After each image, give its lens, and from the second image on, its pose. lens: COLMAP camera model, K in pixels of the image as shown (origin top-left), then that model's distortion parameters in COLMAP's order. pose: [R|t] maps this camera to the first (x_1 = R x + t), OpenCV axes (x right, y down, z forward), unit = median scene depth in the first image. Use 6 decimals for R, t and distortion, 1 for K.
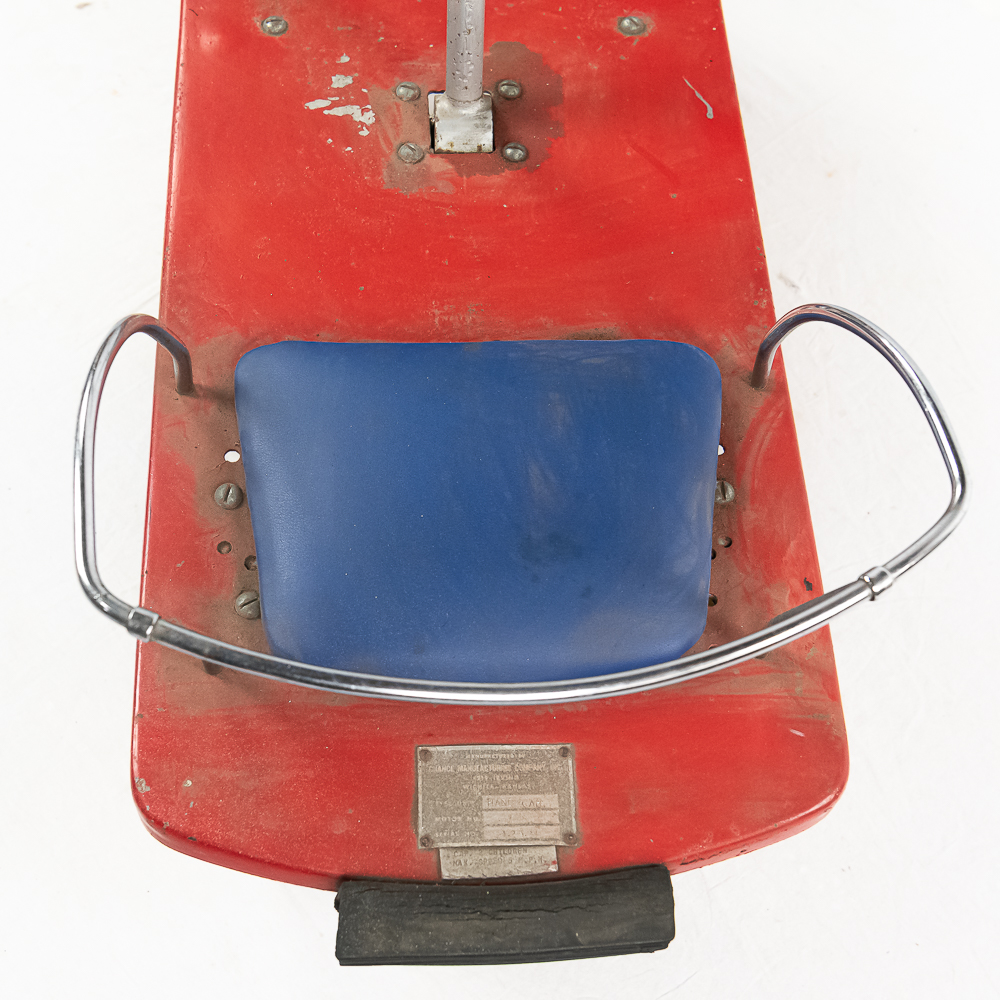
lens RADIAL K [[1556.6, 0, 500.7], [0, 1556.6, 500.1], [0, 0, 1]] dist [0.000232, 0.000000]
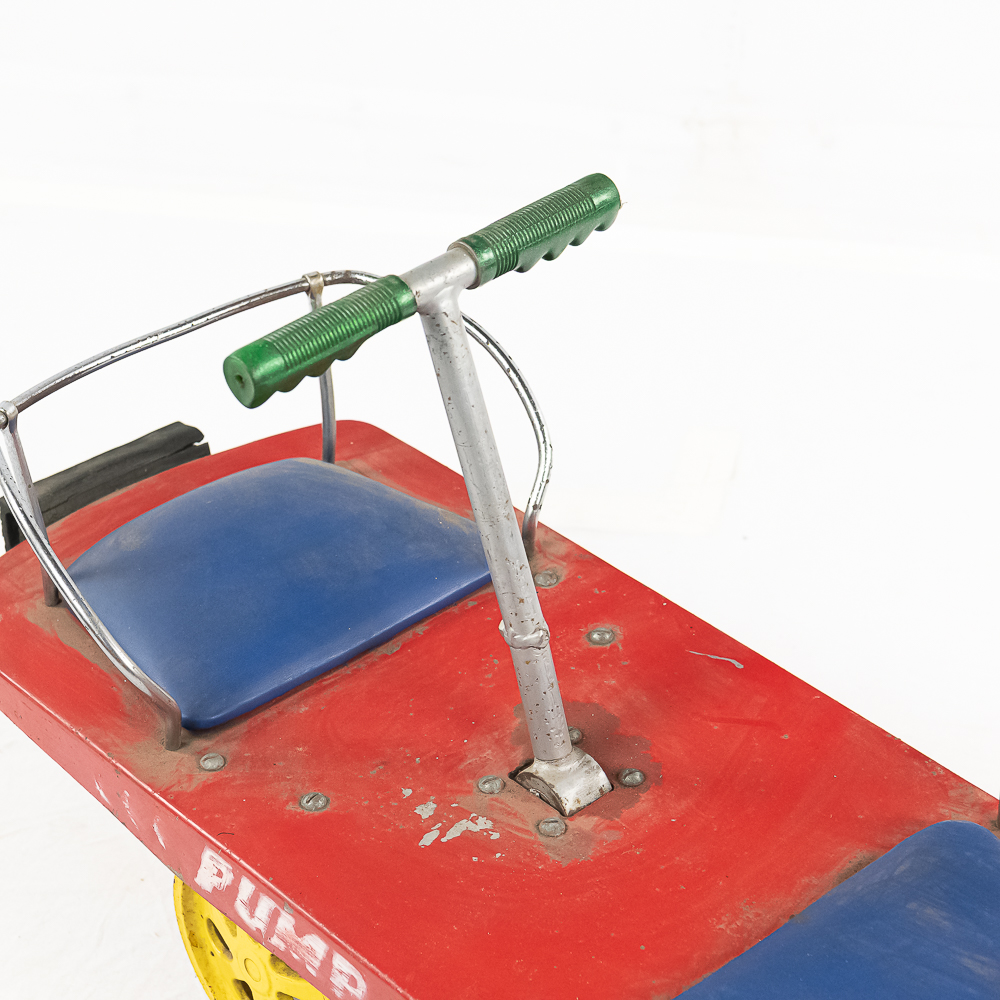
lens RADIAL K [[2633.5, 0, 499.1], [0, 2633.5, 500.4], [0, 0, 1]] dist [0.042464, 0.000000]
pose [[0.768931, -0.400955, 0.497976, -0.783669], [0.574470, 0.775151, -0.262919, 0.020297], [-0.280588, 0.488239, 0.826374, -0.381570]]
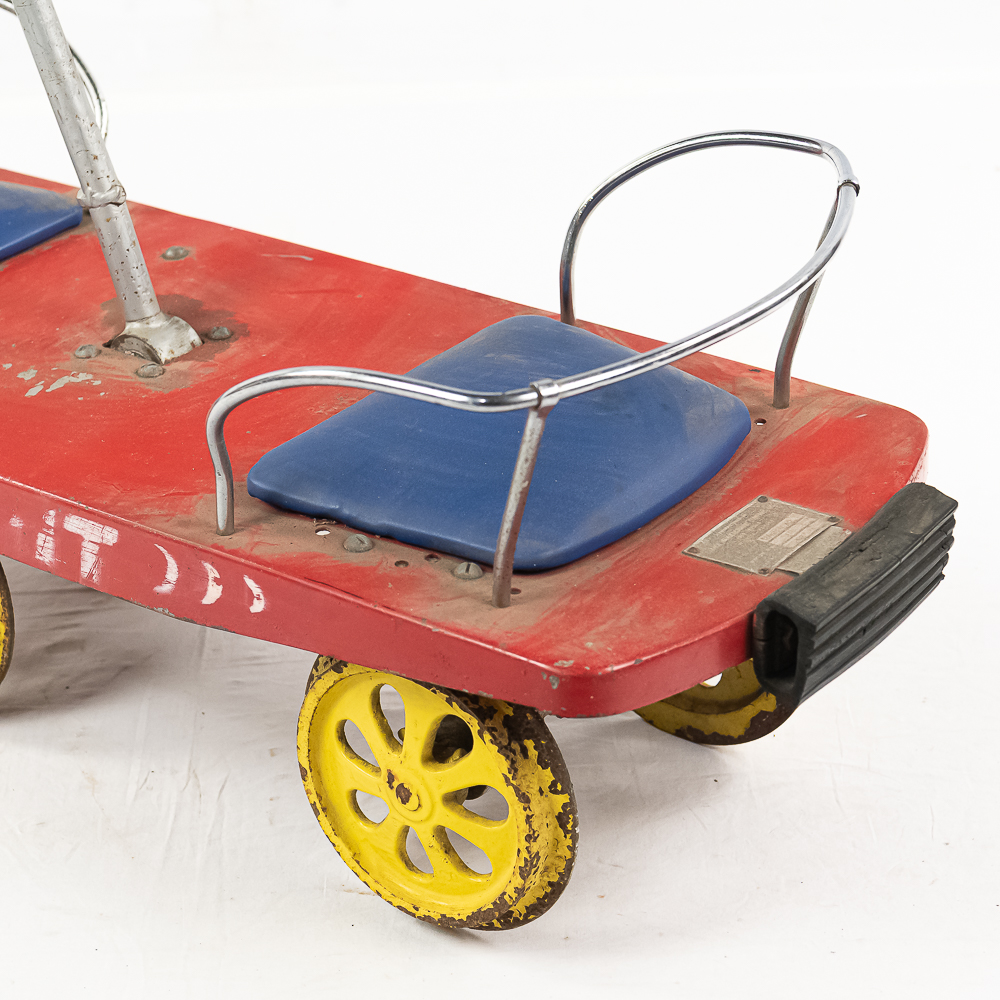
lens RADIAL K [[2922.8, 0, 498.6], [0, 2922.8, 500.0], [0, 0, 1]] dist [0.034317, 0.000000]
pose [[0.624161, -0.420252, 0.658644, -1.162014], [0.706490, 0.663548, -0.246121, 0.435854], [-0.333609, 0.618945, 0.711065, -0.327369]]
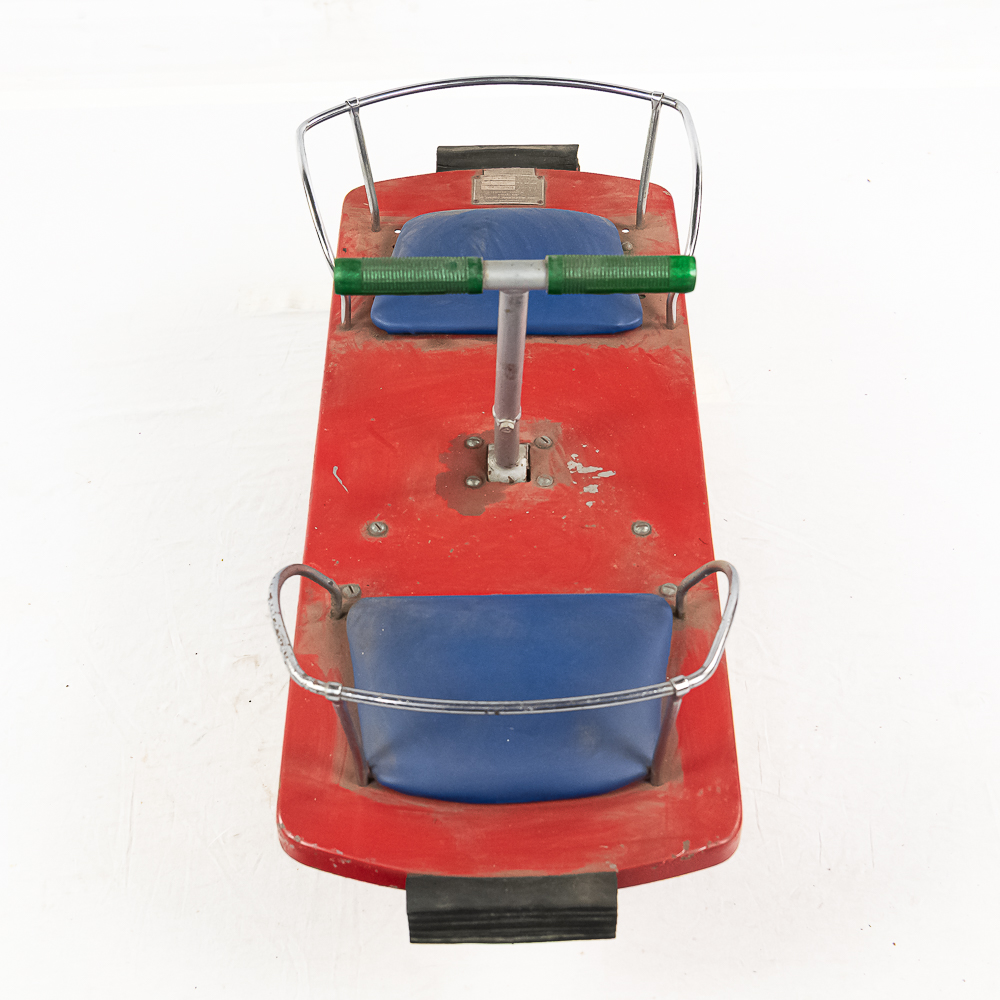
lens RADIAL K [[1725.4, 0, 500.1], [0, 1725.4, 499.8], [0, 0, 1]] dist [0.009973, 0.000000]
pose [[-0.997284, -0.073463, 0.005189, -0.028652], [0.025046, -0.272060, 0.961954, -1.843916], [-0.069257, 0.959472, 0.273161, 0.598678]]
